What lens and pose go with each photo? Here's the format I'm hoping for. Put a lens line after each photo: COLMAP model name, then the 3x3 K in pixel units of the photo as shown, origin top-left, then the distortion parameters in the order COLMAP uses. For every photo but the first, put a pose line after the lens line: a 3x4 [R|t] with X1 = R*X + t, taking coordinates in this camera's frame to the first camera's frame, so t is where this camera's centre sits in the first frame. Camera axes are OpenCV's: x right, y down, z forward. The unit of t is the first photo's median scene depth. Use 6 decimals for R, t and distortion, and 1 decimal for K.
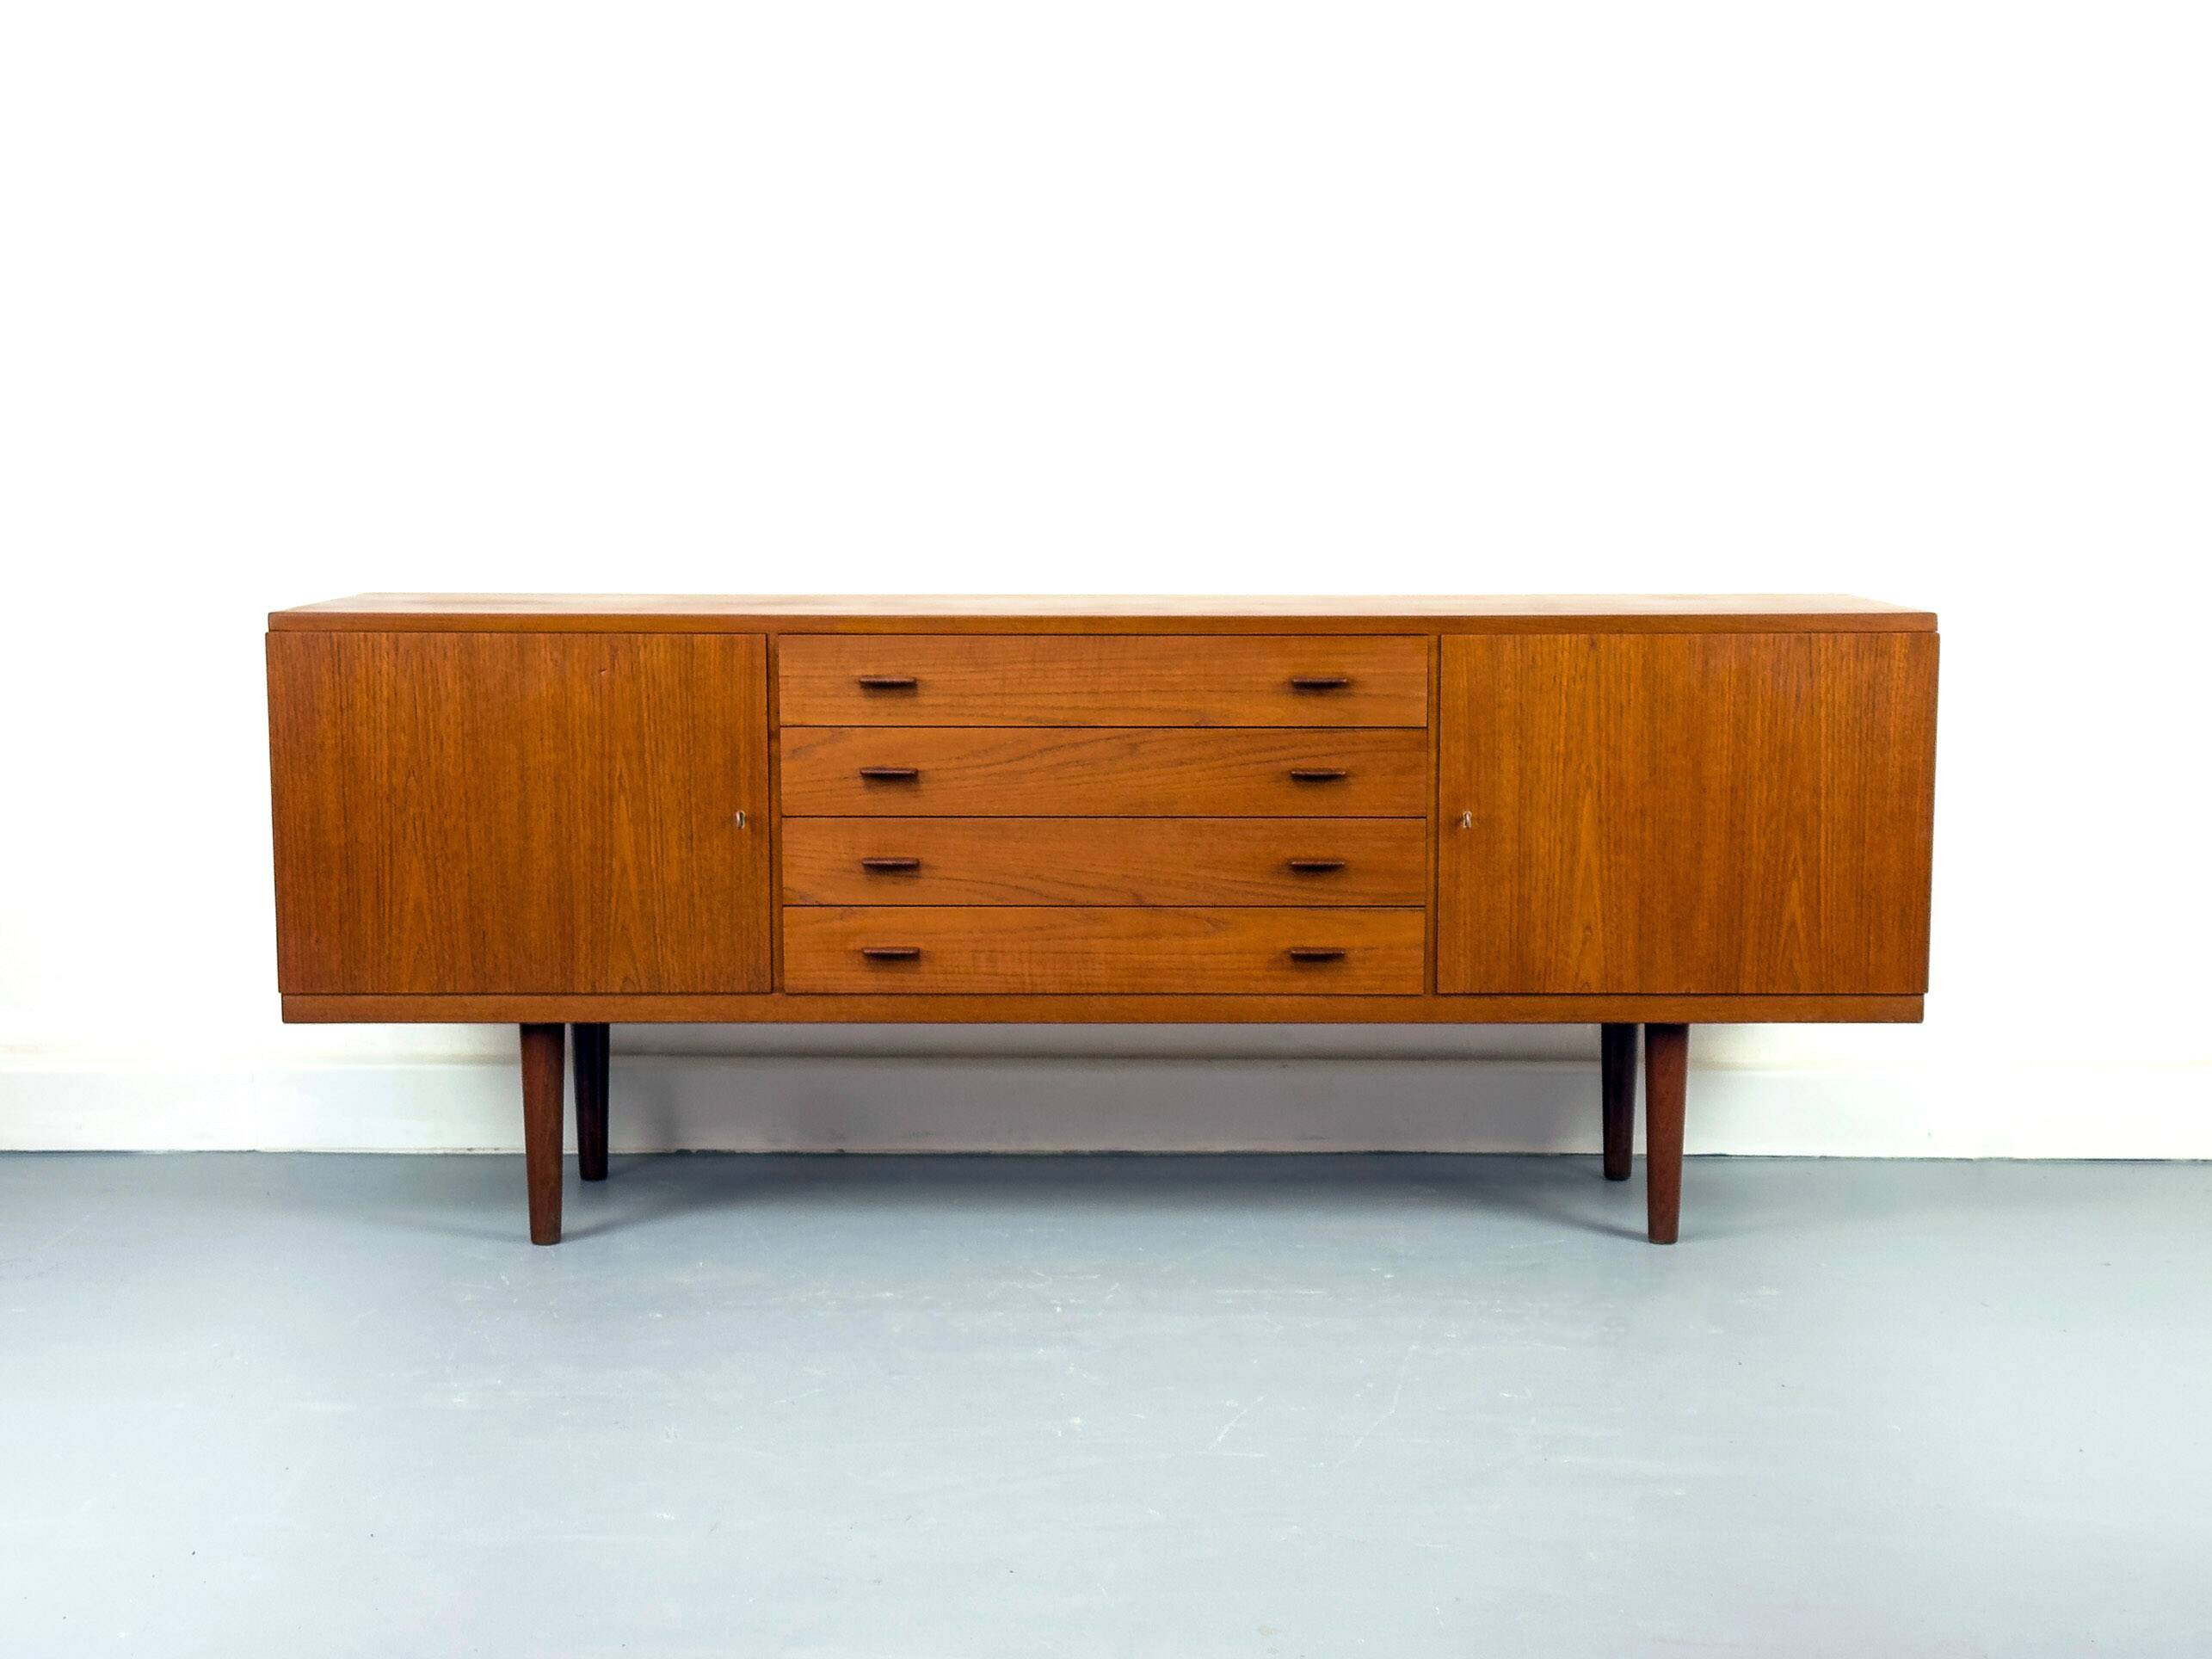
lens RADIAL K [[3240.0, 0, 1143.4], [0, 3240.0, 862.8], [0, 0, 1]] dist [0.142363, 0.000000]
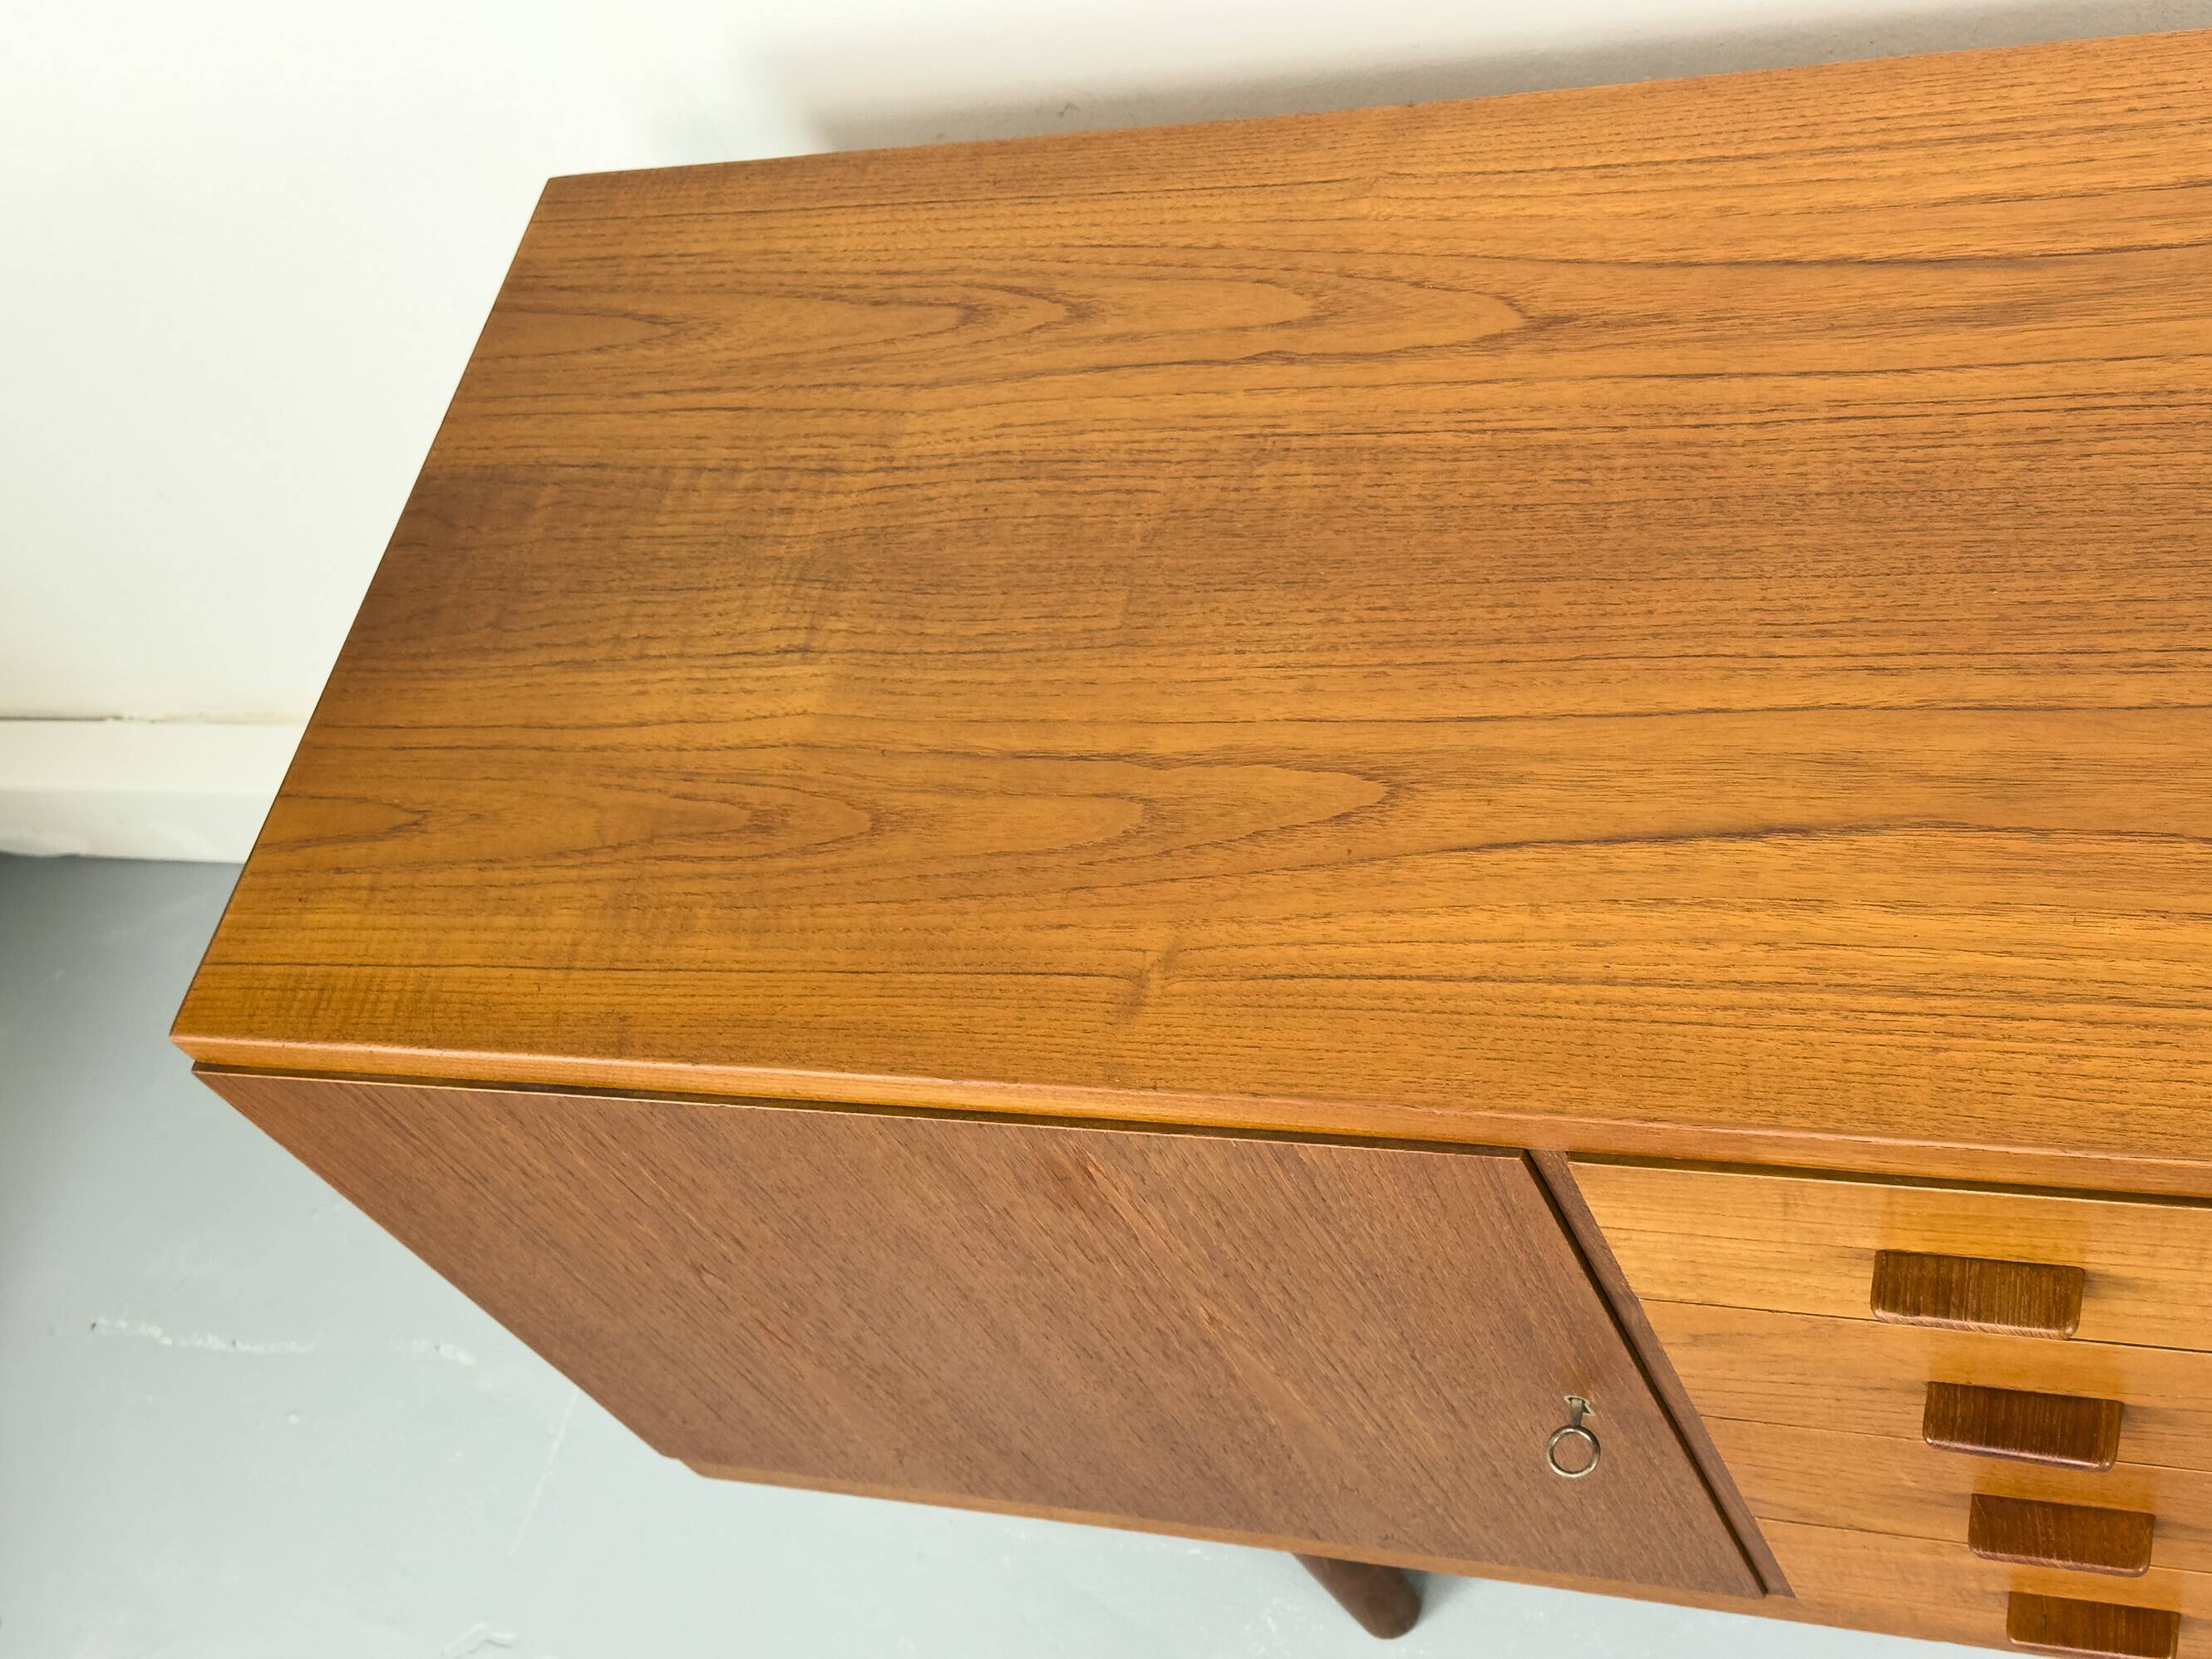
lens RADIAL K [[3080.1, 0, 1117.2], [0, 3080.1, 831.3], [0, 0, 1]] dist [0.125847, 0.000000]
pose [[0.903920, 0.023652, -0.427048, -0.031650], [0.315345, 0.637676, 0.702799, -0.291225], [0.288941, -0.769941, 0.568950, 0.847744]]
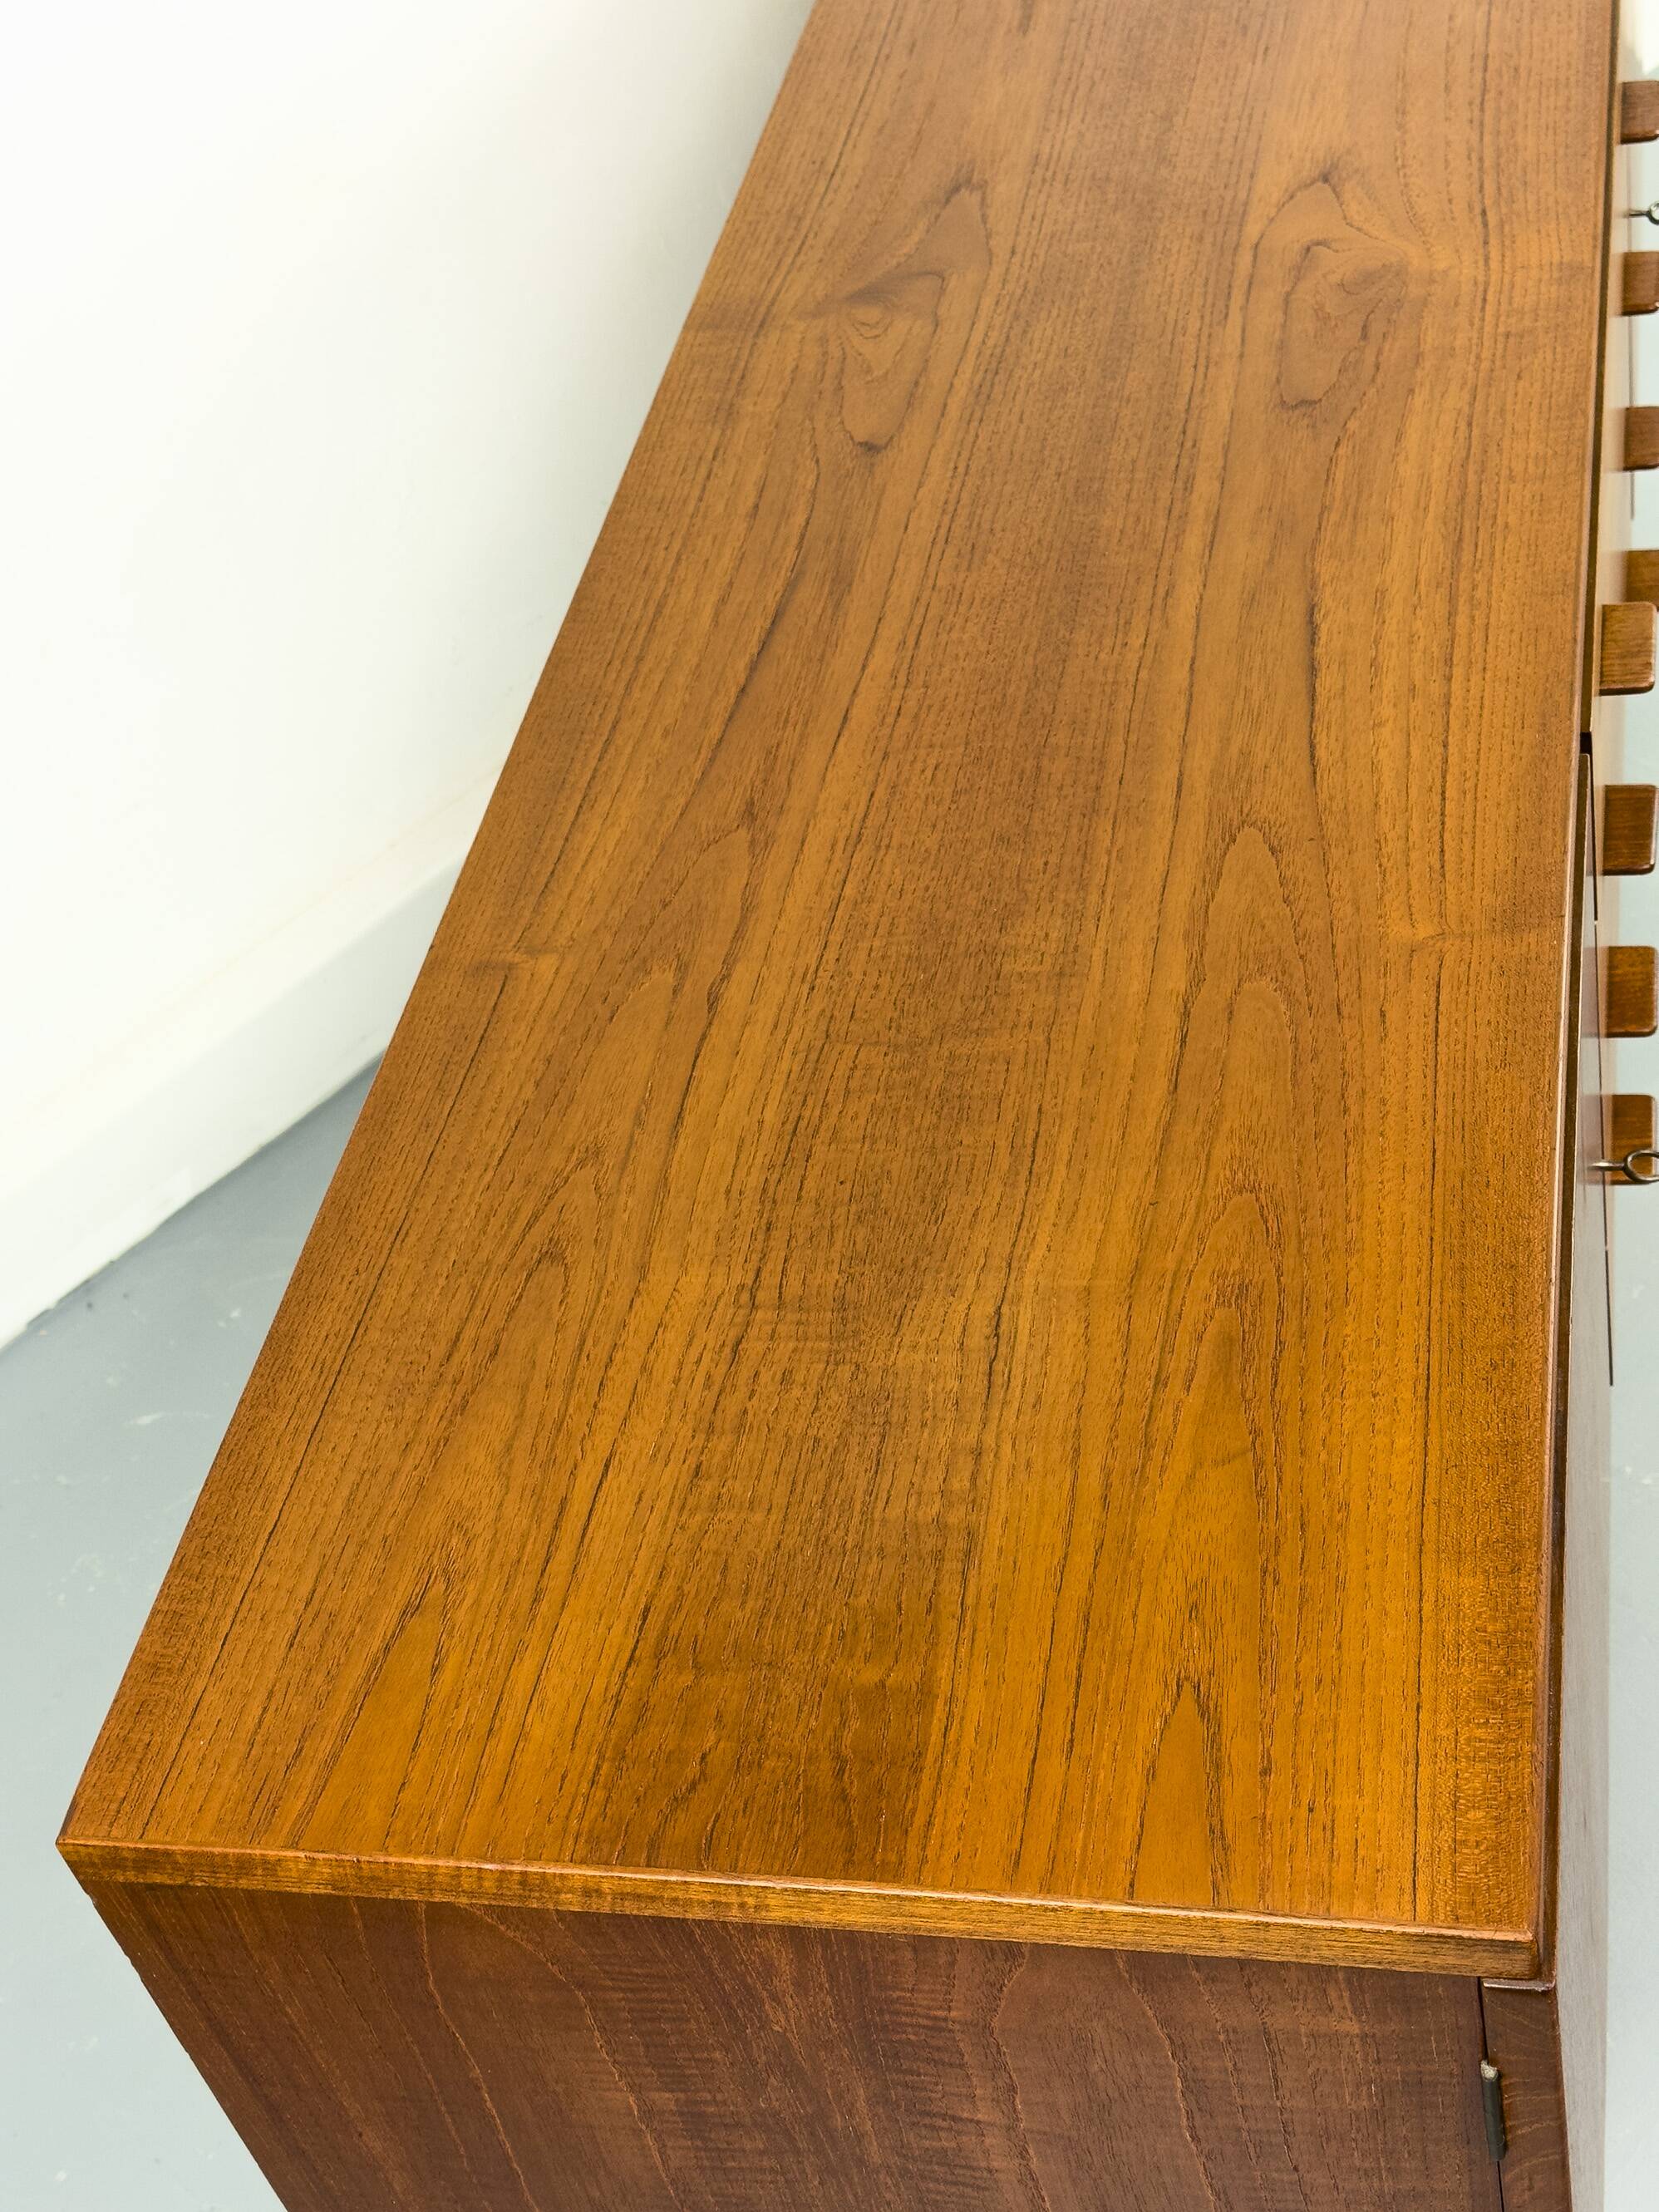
lens RADIAL K [[3080.1, 0, 836.8], [0, 3080.1, 1105.5], [0, 0, 1]] dist [0.125847, 0.000000]
pose [[0.190962, -0.701824, 0.686278, -0.390580], [0.315552, 0.705925, 0.634111, -0.283307], [-0.929495, 0.095465, 0.356266, 0.950258]]
